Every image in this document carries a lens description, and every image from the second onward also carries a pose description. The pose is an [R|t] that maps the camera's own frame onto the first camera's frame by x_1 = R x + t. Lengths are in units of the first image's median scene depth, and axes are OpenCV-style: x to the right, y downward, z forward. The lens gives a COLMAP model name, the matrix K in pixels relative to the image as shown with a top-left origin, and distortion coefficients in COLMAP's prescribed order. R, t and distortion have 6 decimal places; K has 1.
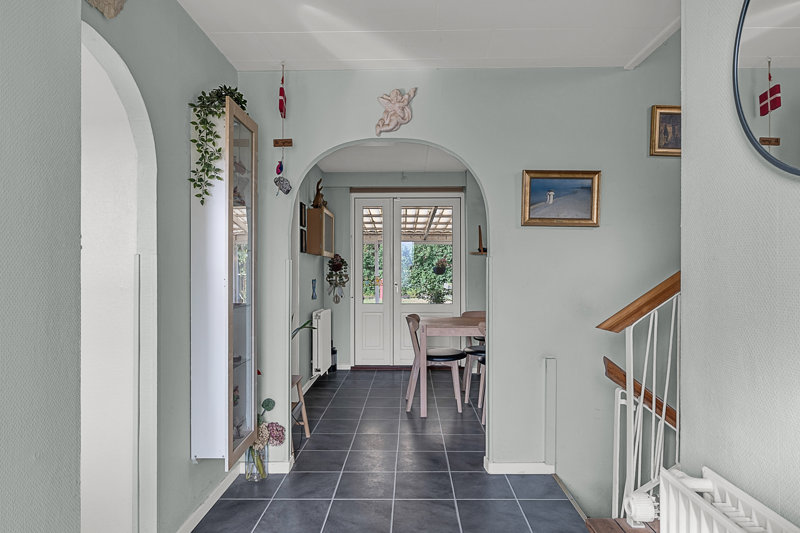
lens RADIAL K [[397.2, 0, 400.6], [0, 397.2, 254.1], [0, 0, 1]] dist [-0.001173, 0.000294]
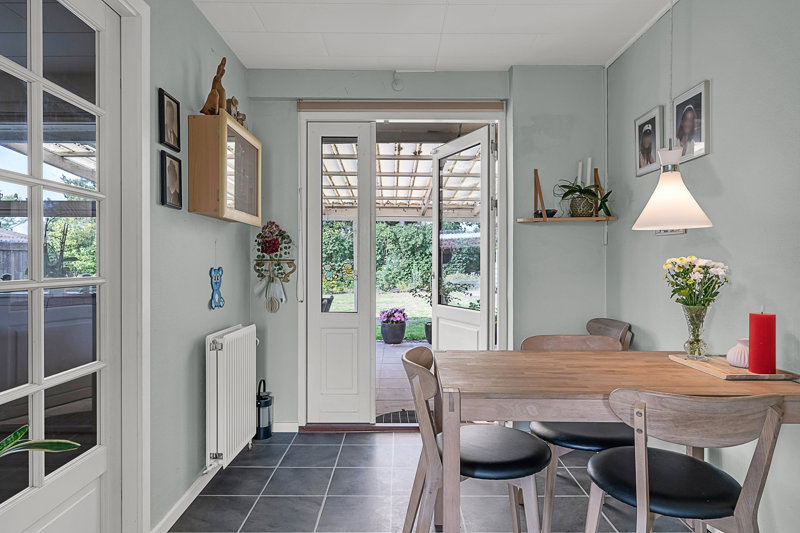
lens RADIAL K [[416.9, 0, 400.0], [0, 416.9, 266.5], [0, 0, 1]] dist [0.000888, 0.000592]
pose [[0.999649, 0.001826, 0.026445, -0.000850], [-0.003217, 0.998608, 0.052650, 0.030638], [-0.026312, -0.052717, 0.998263, 0.428136]]
